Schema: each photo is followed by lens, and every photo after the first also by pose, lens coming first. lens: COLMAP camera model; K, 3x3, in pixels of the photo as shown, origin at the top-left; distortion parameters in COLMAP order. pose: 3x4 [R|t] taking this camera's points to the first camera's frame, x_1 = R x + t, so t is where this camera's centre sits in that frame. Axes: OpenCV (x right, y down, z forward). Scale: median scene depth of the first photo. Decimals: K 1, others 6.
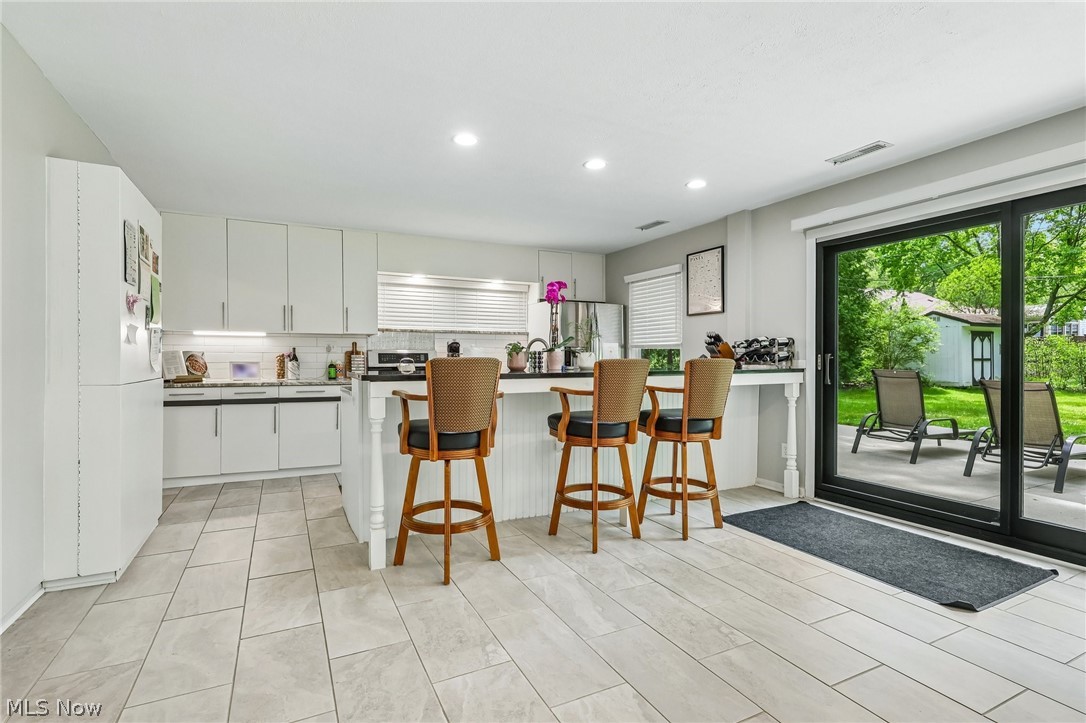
lens RADIAL K [[516.7, 0, 534.7], [0, 516.7, 354.9], [0, 0, 1]] dist [-0.000554, 0.000445]
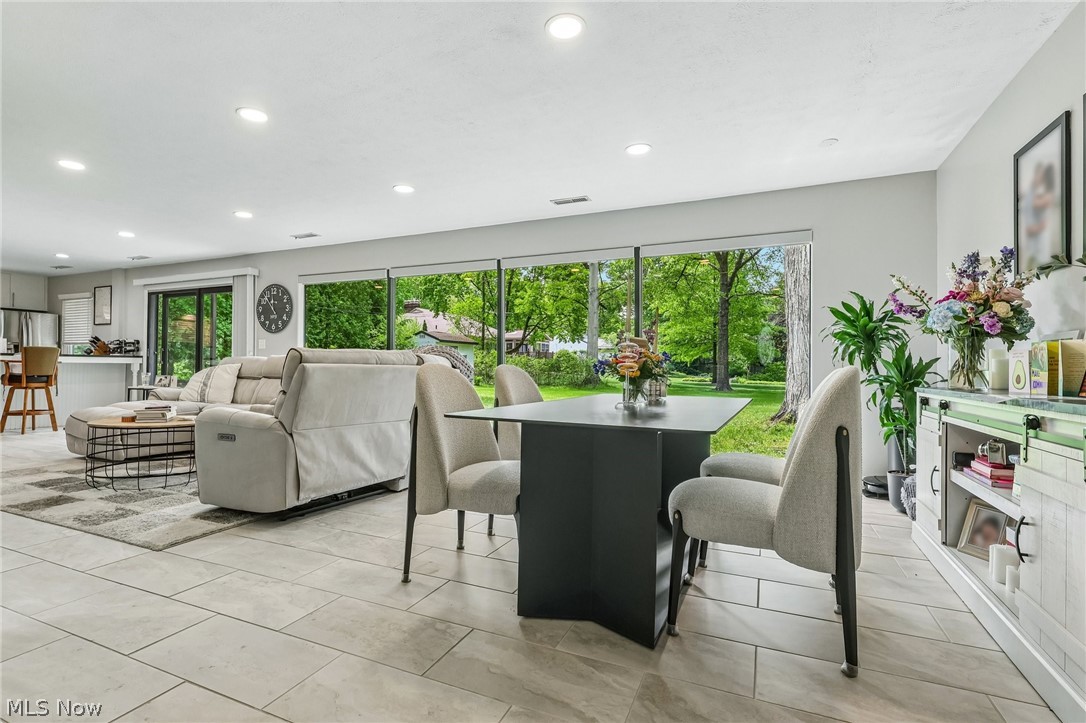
lens RADIAL K [[516.7, 0, 534.7], [0, 516.7, 354.9], [0, 0, 1]] dist [-0.000554, 0.000445]
pose [[0.768920, 0.015229, 0.639163, 0.412649], [-0.007462, 0.999862, -0.014846, 0.040113], [-0.639301, 0.006647, 0.768928, -1.430590]]
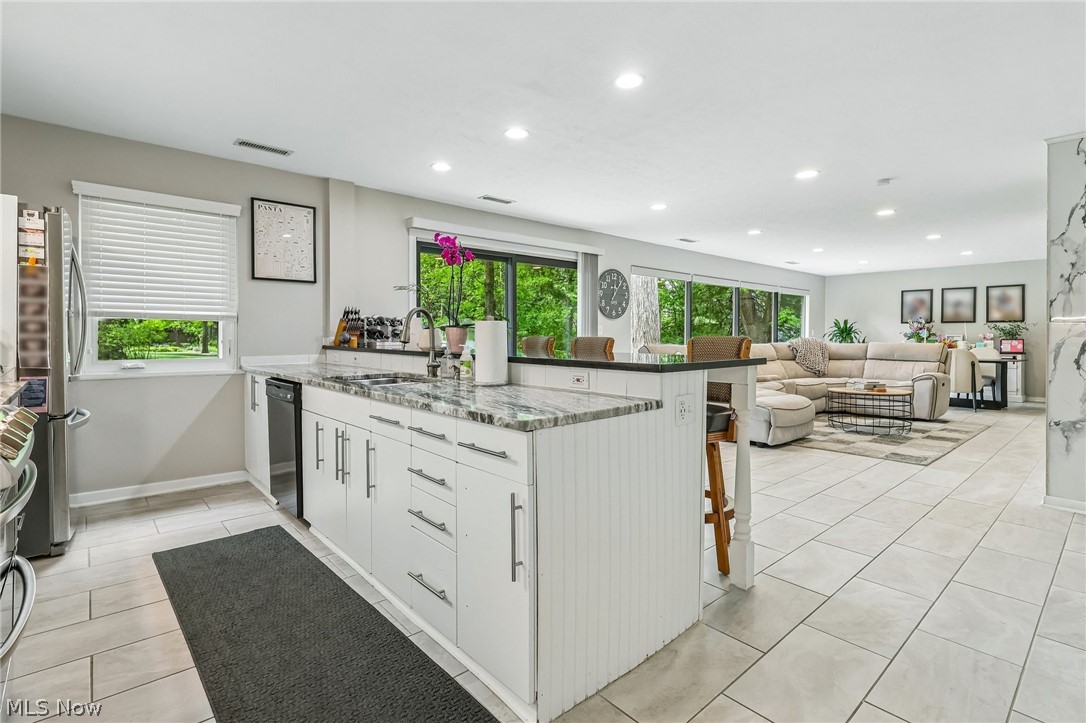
lens RADIAL K [[509.1, 0, 532.9], [0, 509.1, 343.4], [0, 0, 1]] dist [-0.005174, -0.000227]
pose [[-0.245891, -0.020183, 0.969087, -0.667342], [-0.007906, 0.999792, 0.018817, 0.000597], [-0.969265, -0.003035, -0.246000, 1.005006]]
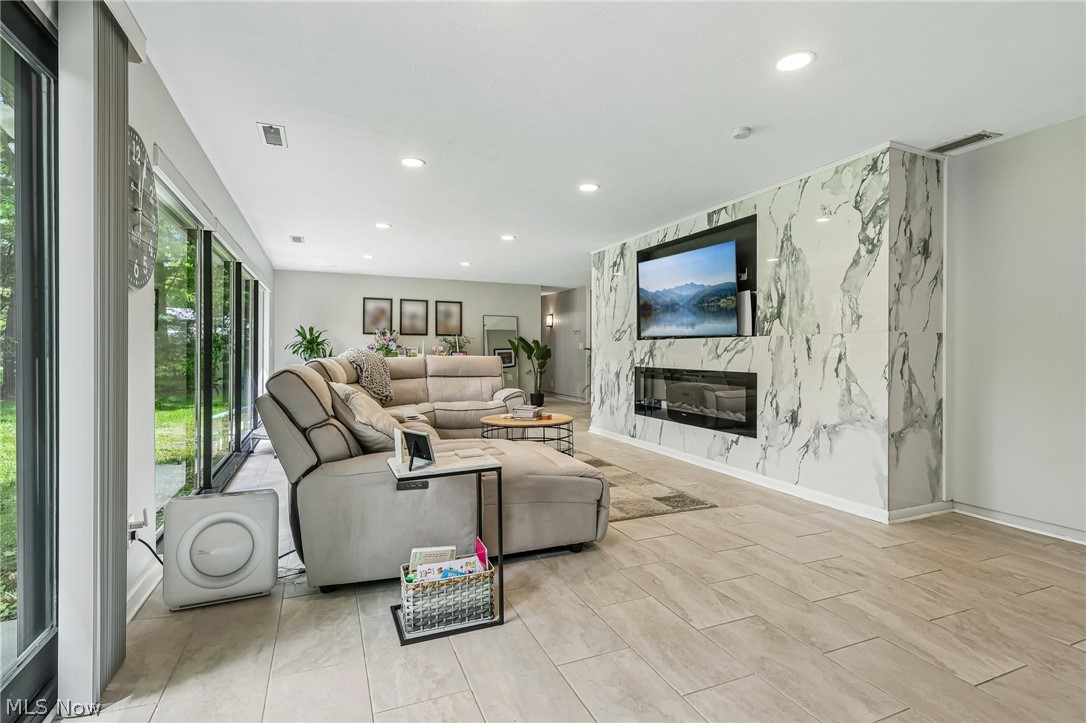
lens RADIAL K [[516.7, 0, 534.7], [0, 516.7, 354.9], [0, 0, 1]] dist [-0.000554, 0.000445]
pose [[-0.997686, -0.009309, 0.067344, 0.389575], [-0.009233, 0.999956, 0.001447, 0.014584], [-0.067355, 0.000822, -0.997729, 0.841772]]
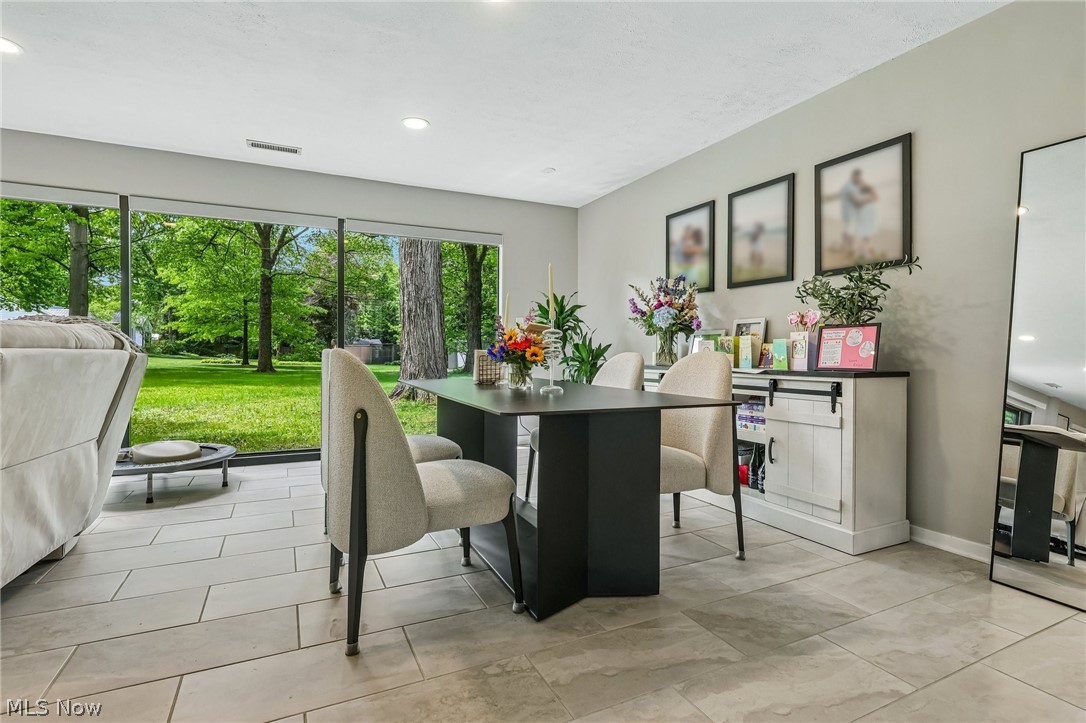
lens RADIAL K [[509.1, 0, 532.9], [0, 509.1, 343.4], [0, 0, 1]] dist [-0.005174, -0.000227]
pose [[0.009142, 0.008392, 0.999923, 0.279452], [-0.012719, 0.999885, -0.008275, 0.038836], [-0.999877, -0.012642, 0.009248, -1.071286]]
